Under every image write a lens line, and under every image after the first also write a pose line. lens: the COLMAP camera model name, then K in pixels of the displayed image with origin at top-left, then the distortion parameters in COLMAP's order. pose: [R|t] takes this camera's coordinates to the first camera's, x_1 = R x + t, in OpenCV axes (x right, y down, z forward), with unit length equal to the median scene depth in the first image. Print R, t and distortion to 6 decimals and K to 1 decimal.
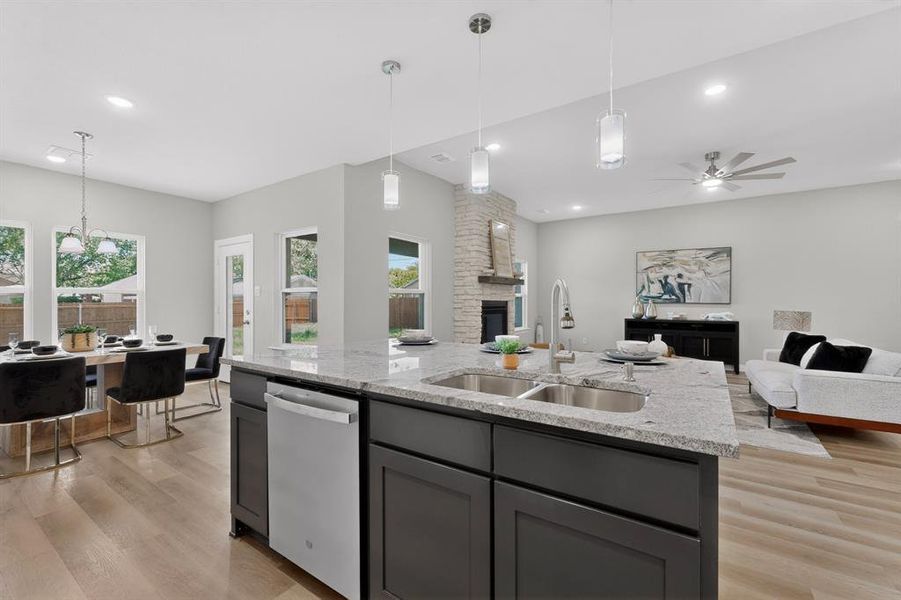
lens RADIAL K [[392.4, 0, 449.0], [0, 392.4, 300.8], [0, 0, 1]] dist [0.007233, -0.000331]
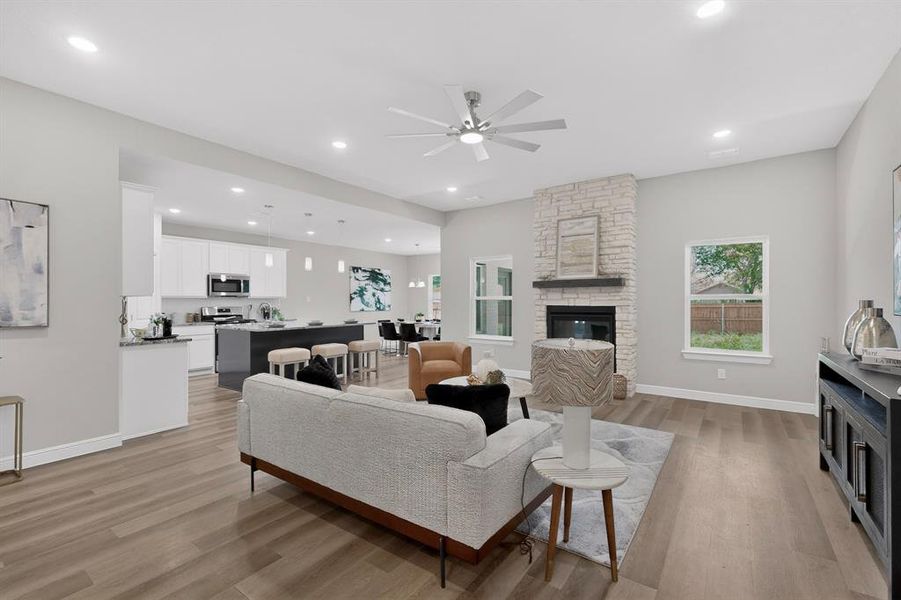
lens RADIAL K [[392.4, 0, 449.0], [0, 392.4, 300.8], [0, 0, 1]] dist [0.007233, -0.000331]
pose [[-0.038566, -0.002848, -0.999252, 0.889990], [0.002425, 0.999993, -0.002944, -0.008660], [0.999253, -0.002537, -0.038558, 0.656480]]
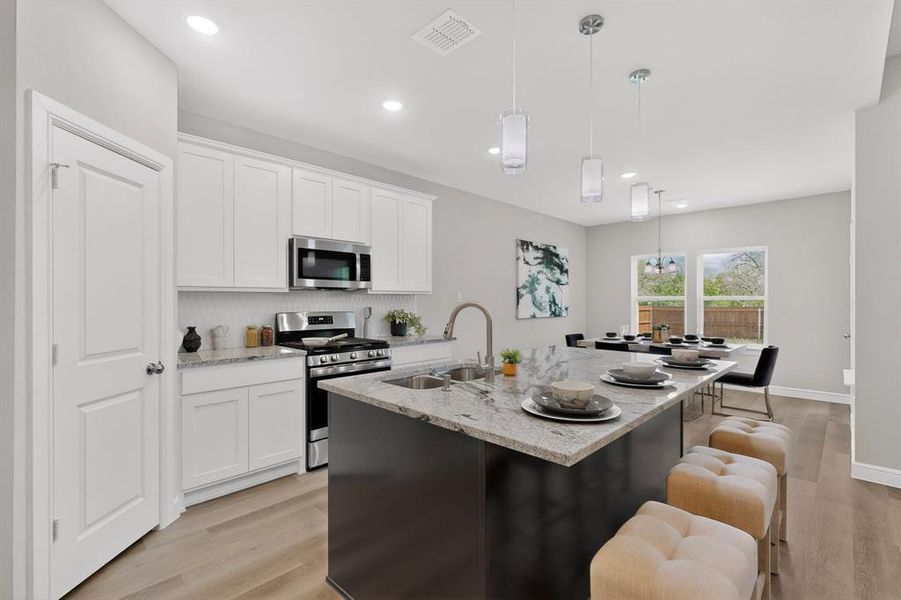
lens RADIAL K [[392.4, 0, 449.0], [0, 392.4, 300.8], [0, 0, 1]] dist [0.007233, -0.000331]
pose [[-0.191018, -0.002861, -0.981582, 0.309791], [0.000748, 0.999995, -0.003060, -0.009828], [0.981586, -0.001319, -0.191015, 0.263533]]
